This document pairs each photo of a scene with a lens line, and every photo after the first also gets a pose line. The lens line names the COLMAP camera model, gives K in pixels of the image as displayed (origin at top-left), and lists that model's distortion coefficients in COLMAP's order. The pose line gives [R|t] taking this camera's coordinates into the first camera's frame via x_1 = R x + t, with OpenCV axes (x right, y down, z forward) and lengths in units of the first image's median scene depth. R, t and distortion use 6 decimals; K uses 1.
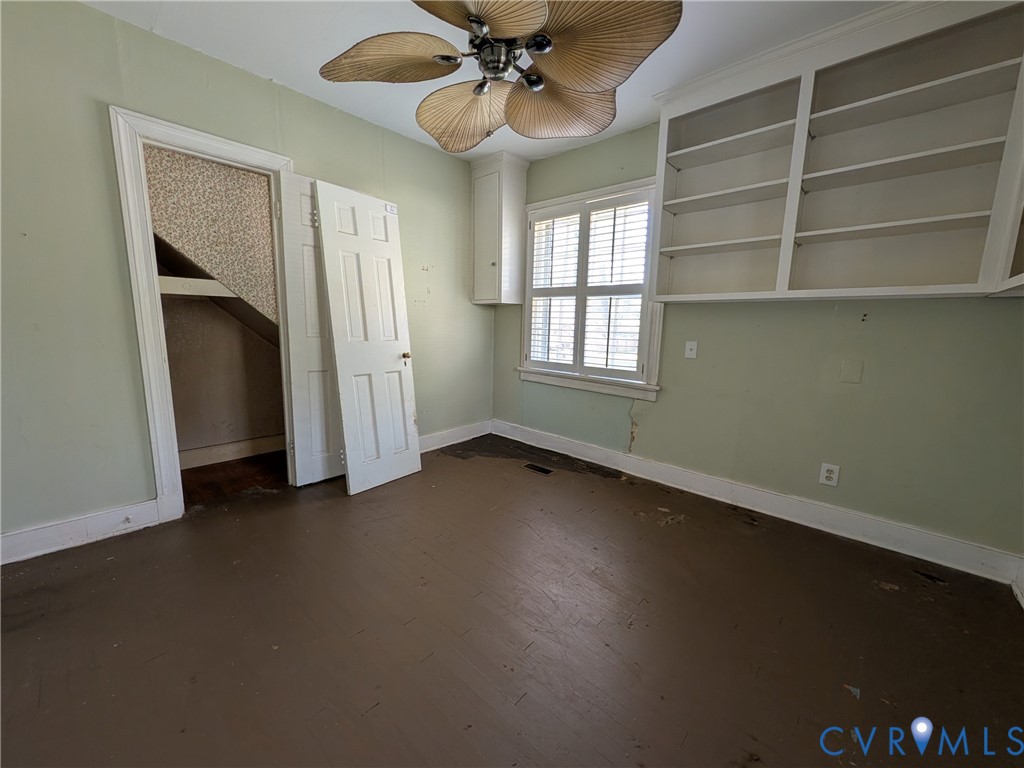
lens RADIAL K [[394.9, 0, 507.0], [0, 394.9, 389.9], [0, 0, 1]] dist [0.000718, 0.000067]
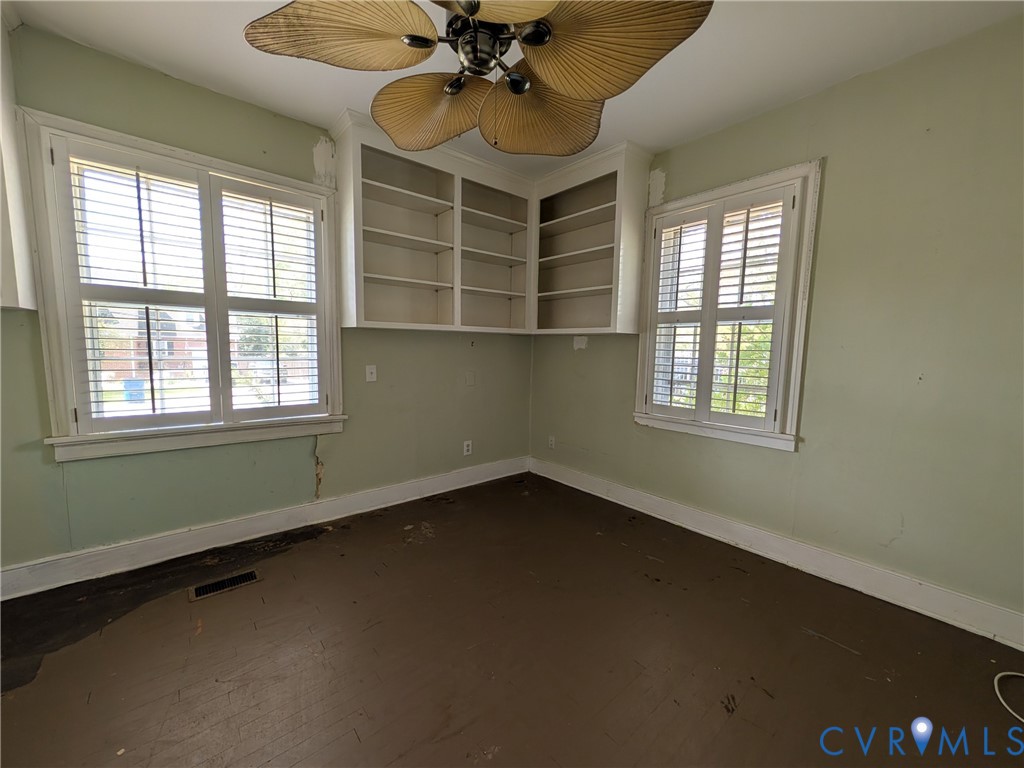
lens RADIAL K [[394.9, 0, 505.8], [0, 394.9, 392.6], [0, 0, 1]] dist [0.000718, 0.000067]
pose [[0.128128, -0.130598, 0.983121, -0.453783], [0.152224, 0.982135, 0.110628, -0.100531], [-0.980006, 0.135480, 0.145719, 0.454104]]
